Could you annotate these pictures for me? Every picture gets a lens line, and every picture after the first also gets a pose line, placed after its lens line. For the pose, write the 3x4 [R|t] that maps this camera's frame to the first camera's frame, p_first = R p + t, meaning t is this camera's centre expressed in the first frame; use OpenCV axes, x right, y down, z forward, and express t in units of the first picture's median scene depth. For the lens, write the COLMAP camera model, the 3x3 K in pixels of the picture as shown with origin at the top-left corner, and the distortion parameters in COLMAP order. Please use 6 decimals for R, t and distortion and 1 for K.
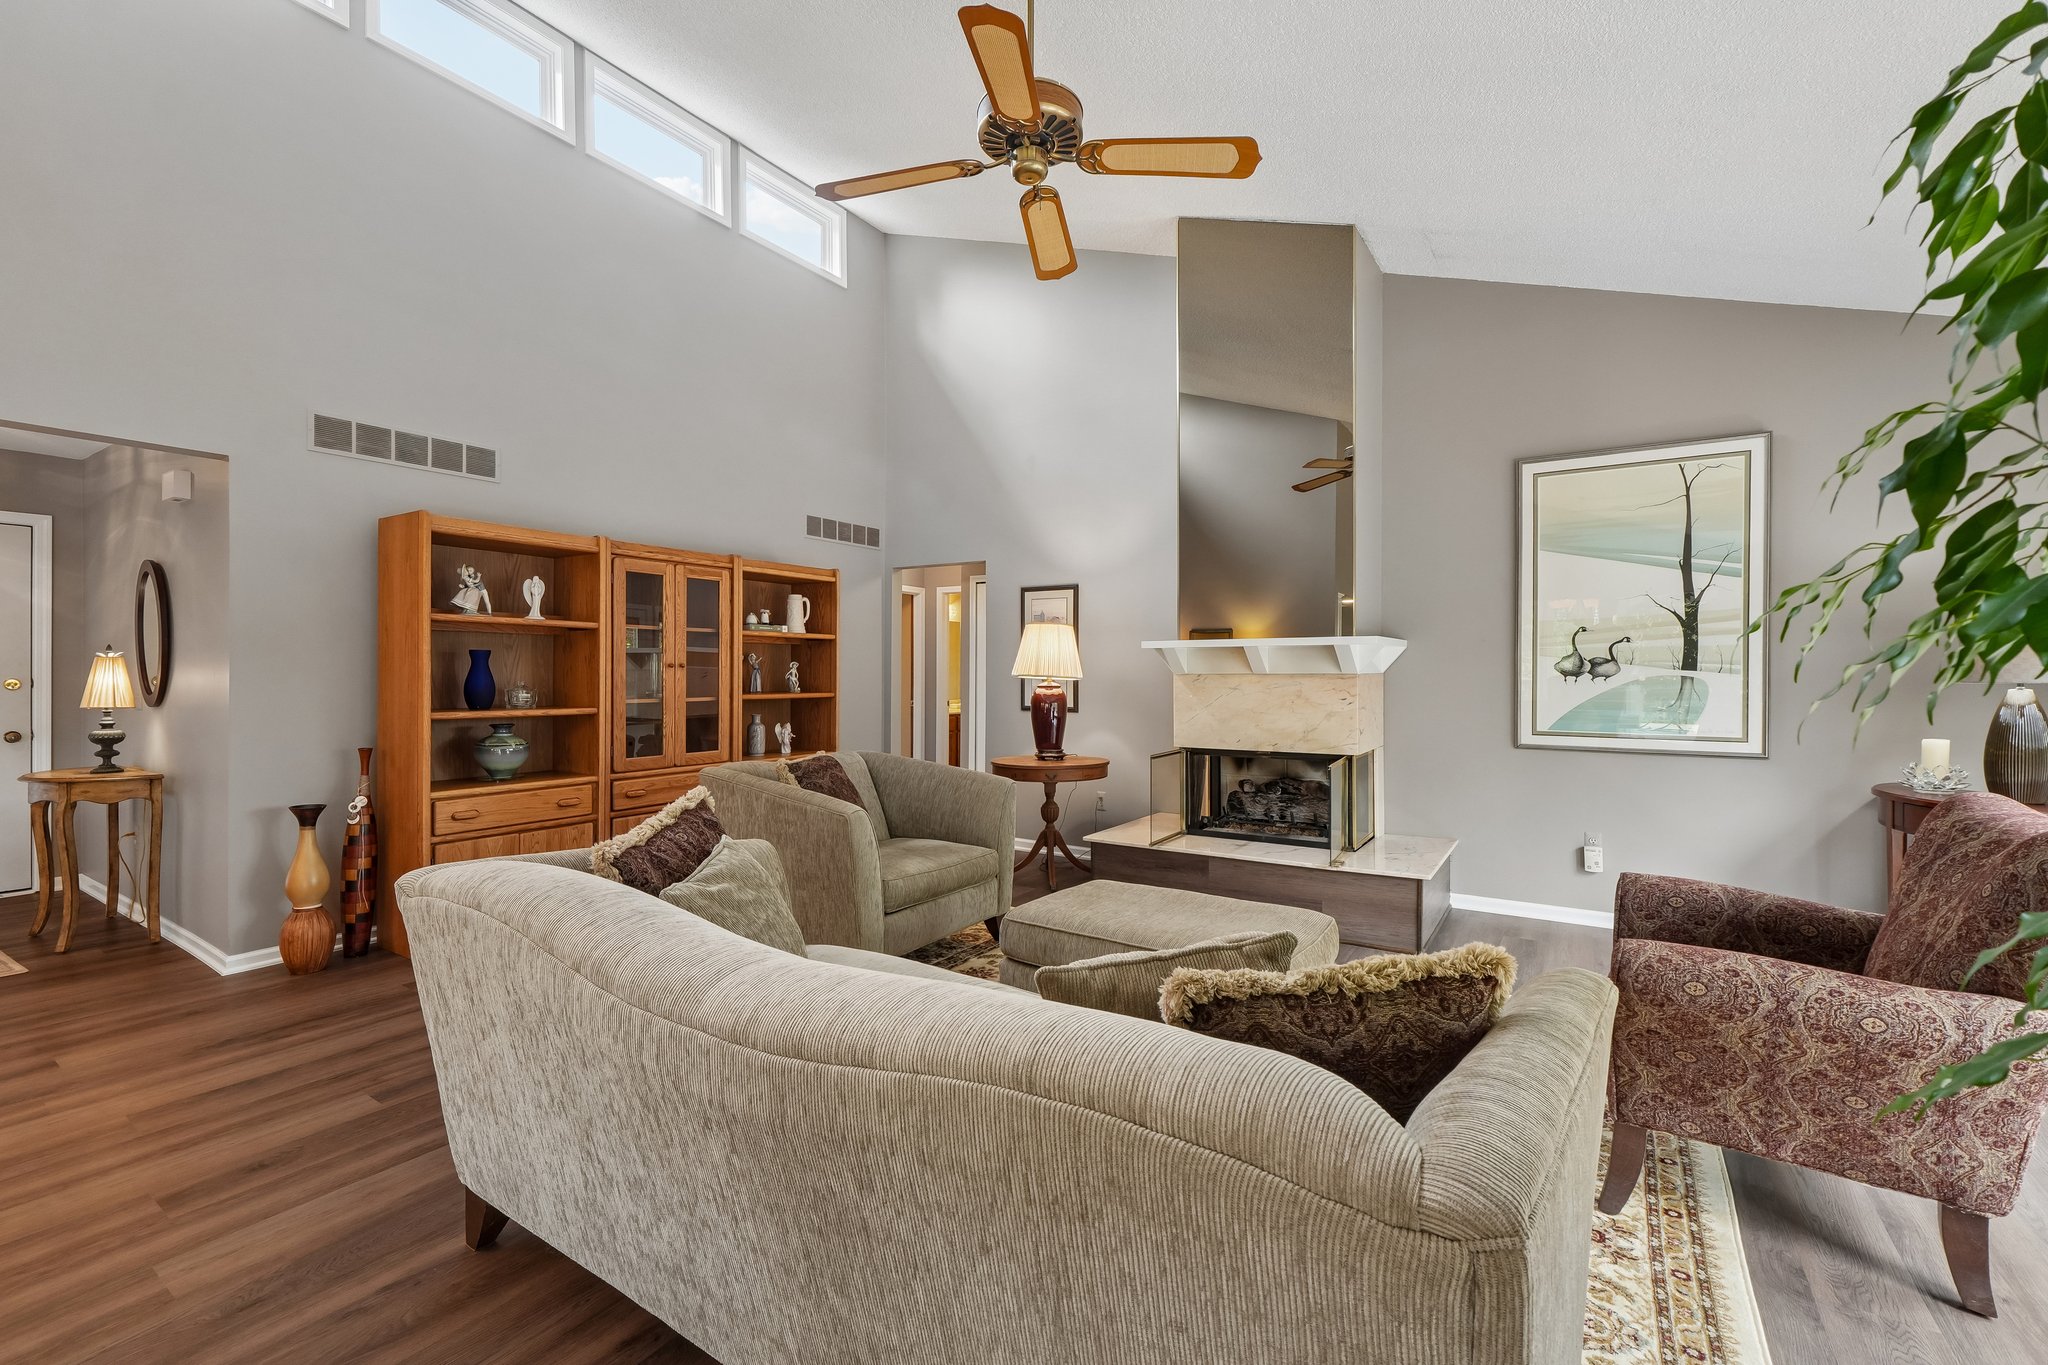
lens RADIAL K [[870.0, 0, 1024.0], [0, 870.0, 682.5], [0, 0, 1]] dist [-0.000820, -0.000234]
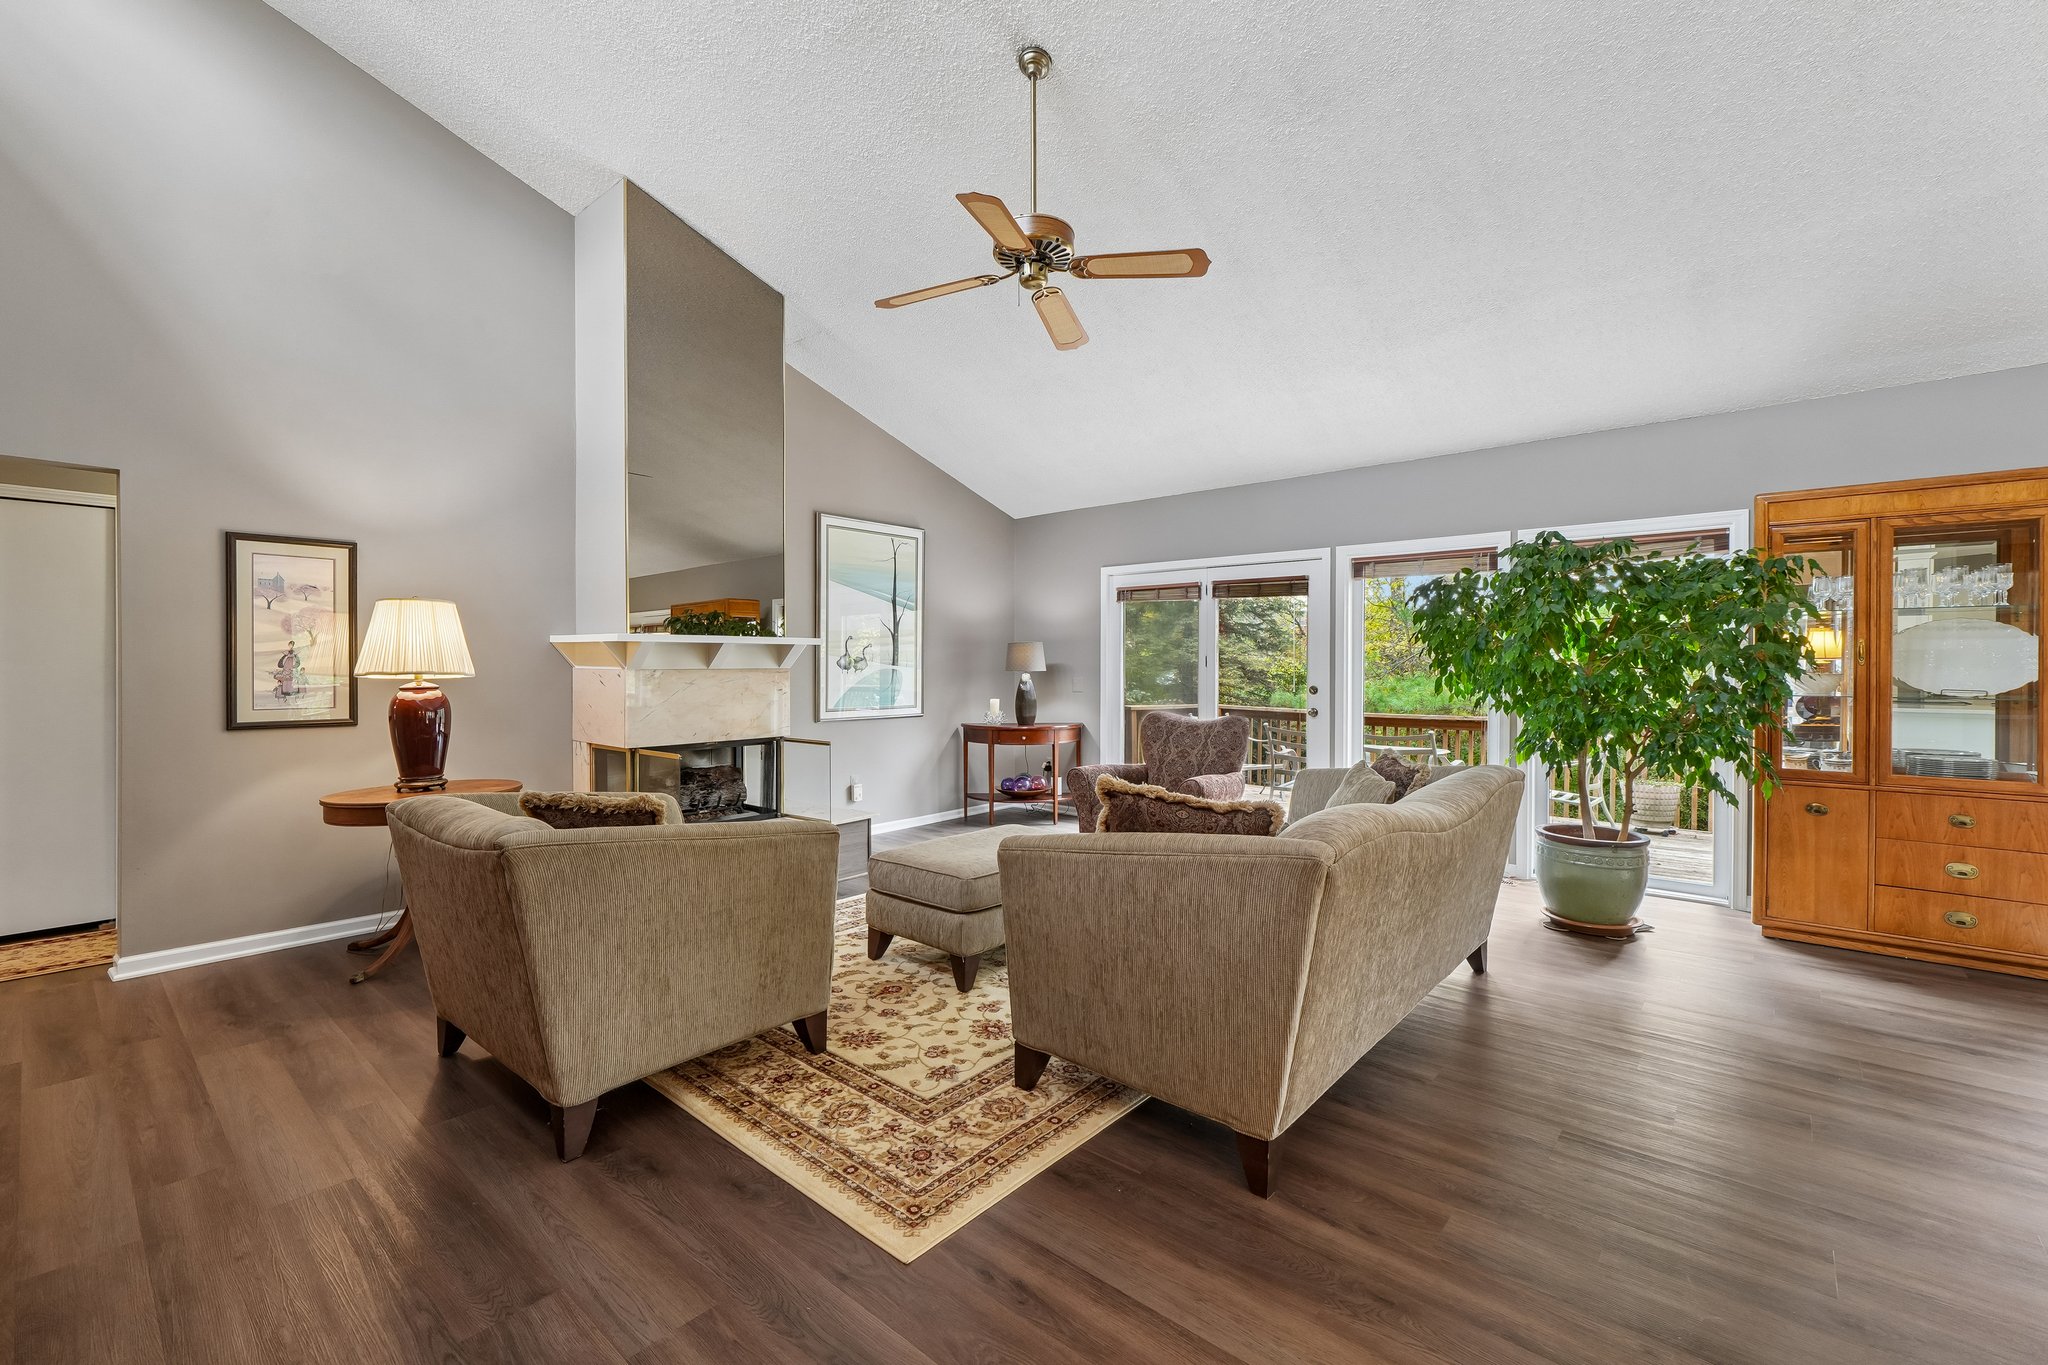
lens RADIAL K [[870.0, 0, 1024.0], [0, 870.0, 682.5], [0, 0, 1]] dist [-0.000820, -0.000234]
pose [[0.127221, -0.019033, 0.991692, -0.779887], [0.013354, 0.999758, 0.017474, -0.007526], [-0.991784, 0.011020, 0.127445, 0.518460]]
